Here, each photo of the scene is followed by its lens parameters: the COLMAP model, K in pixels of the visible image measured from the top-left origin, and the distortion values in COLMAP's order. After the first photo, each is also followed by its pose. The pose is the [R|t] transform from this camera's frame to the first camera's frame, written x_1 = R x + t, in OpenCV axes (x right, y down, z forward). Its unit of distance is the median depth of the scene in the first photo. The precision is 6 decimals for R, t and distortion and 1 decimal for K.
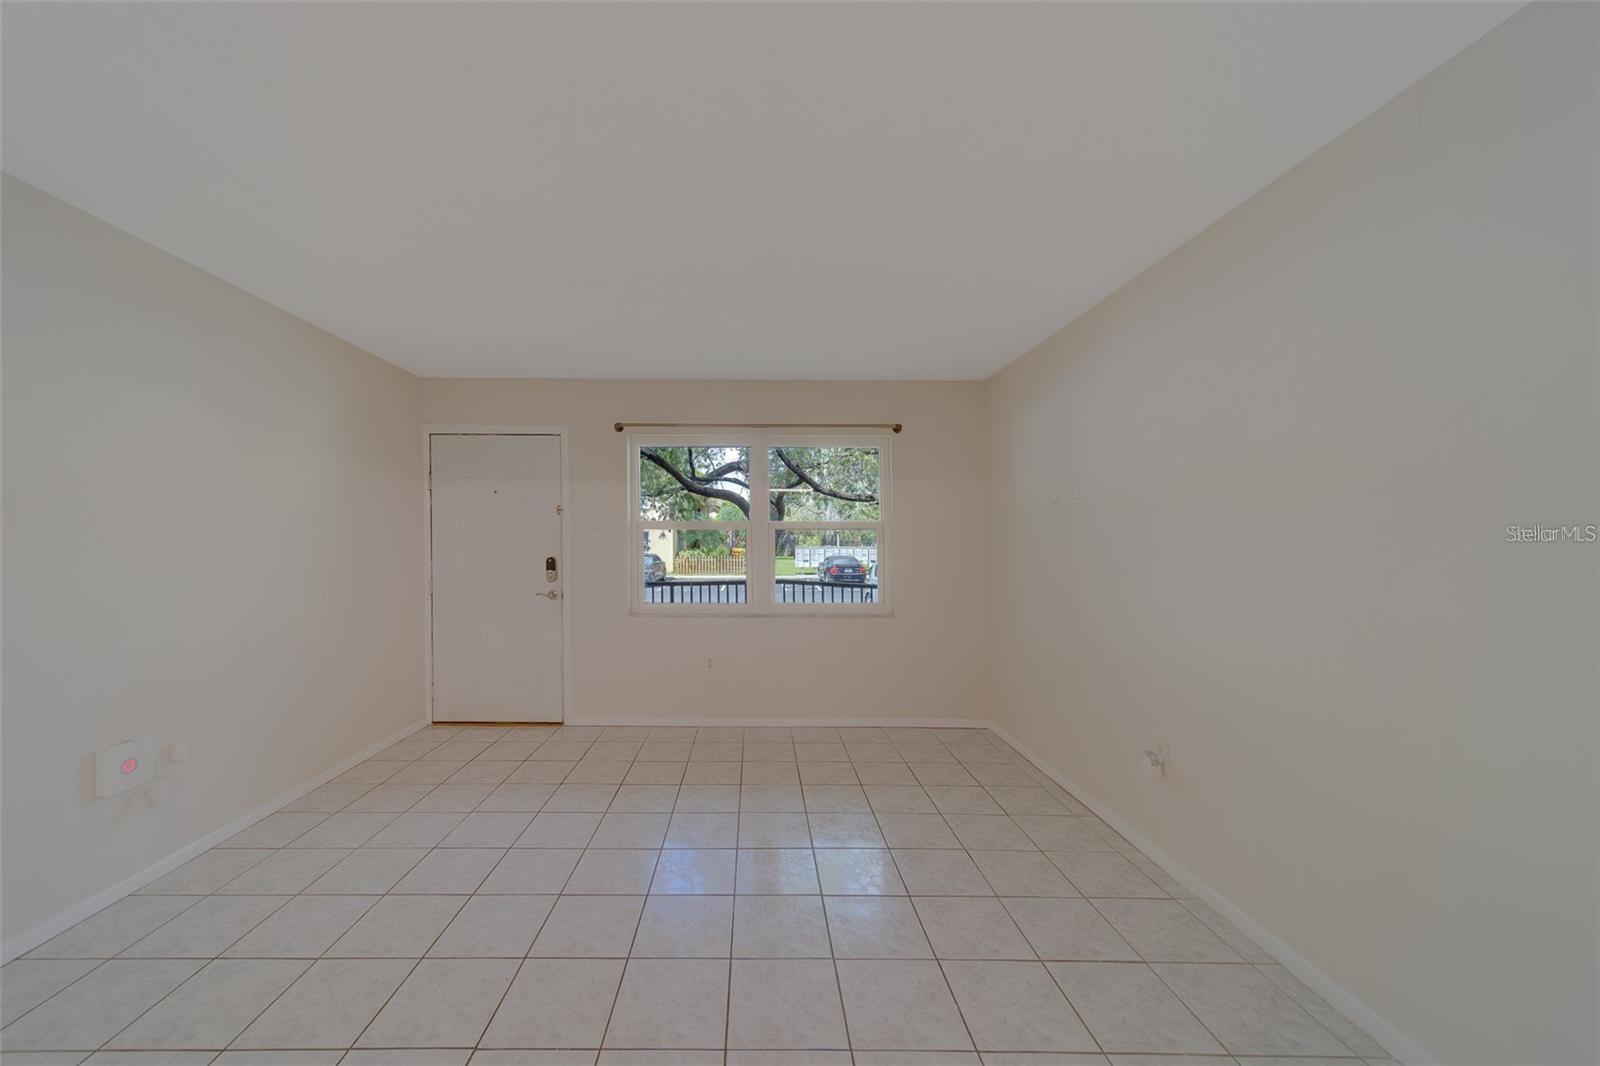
lens RADIAL K [[575.2, 0, 800.5], [0, 575.2, 541.2], [0, 0, 1]] dist [-0.001805, -0.000207]
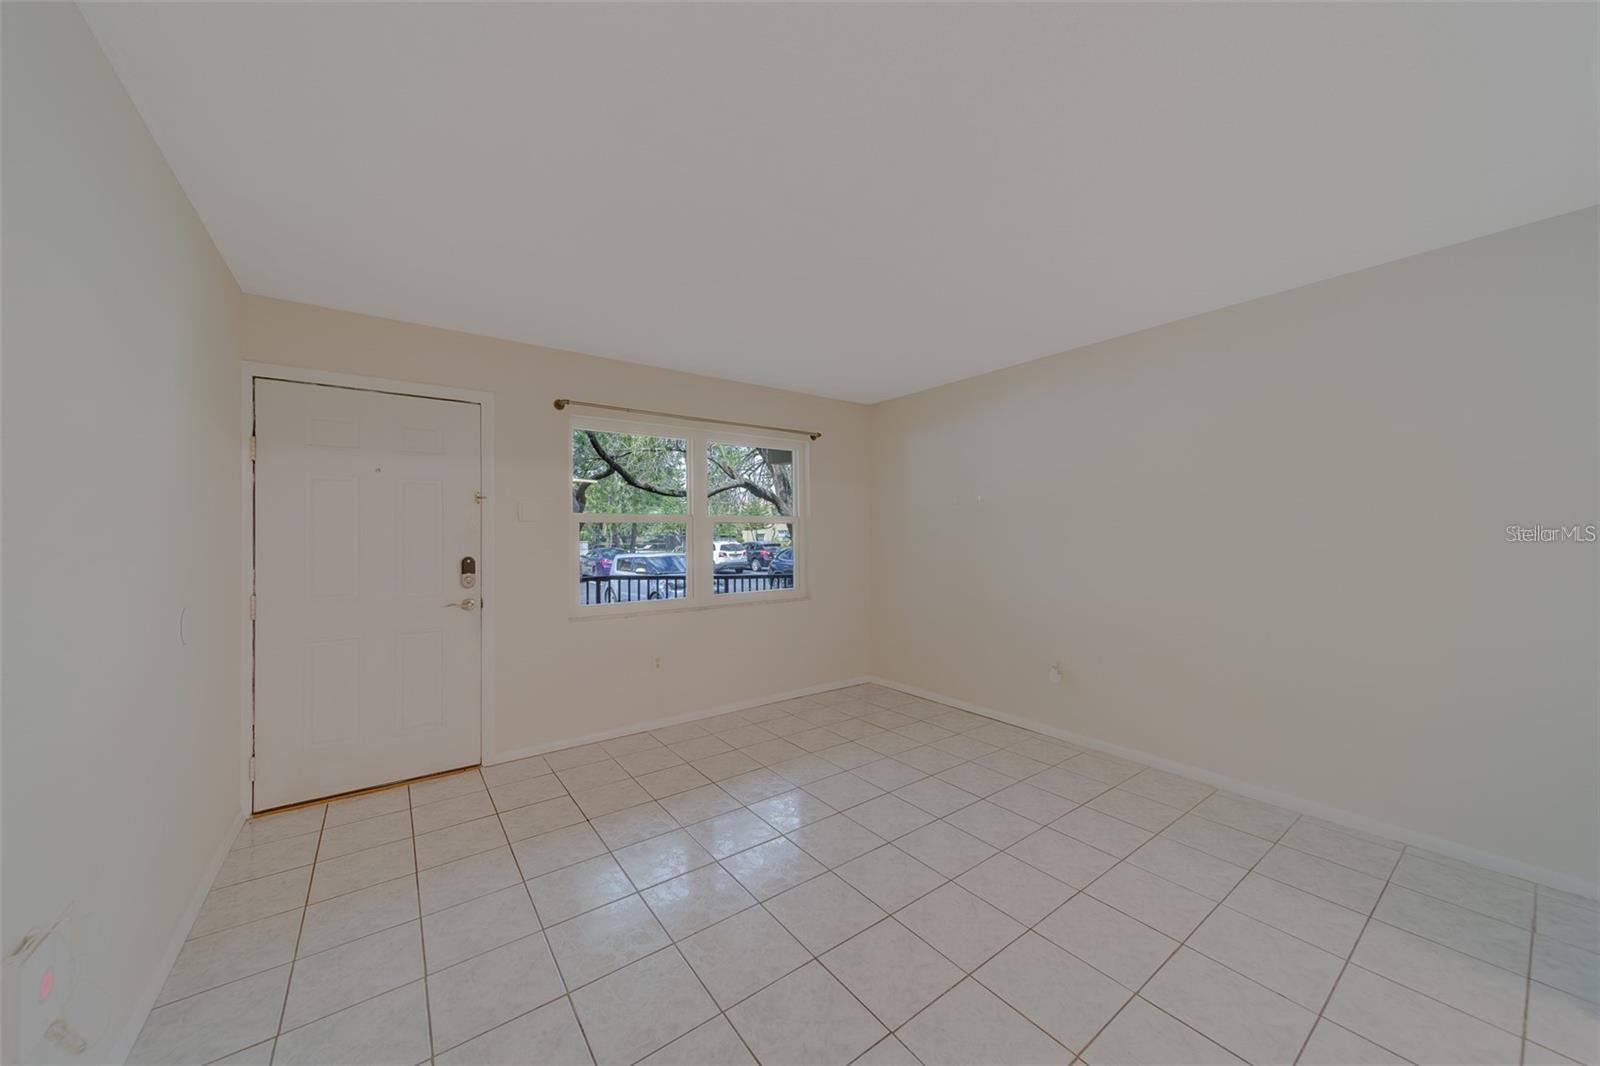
lens RADIAL K [[568.6, 0, 804.6], [0, 568.6, 528.6], [0, 0, 1]] dist [0.019514, -0.000094]
pose [[0.803091, -0.002448, 0.595851, -0.529744], [0.007936, 0.999947, -0.006589, -0.002077], [-0.595803, 0.010020, 0.803068, 0.091218]]
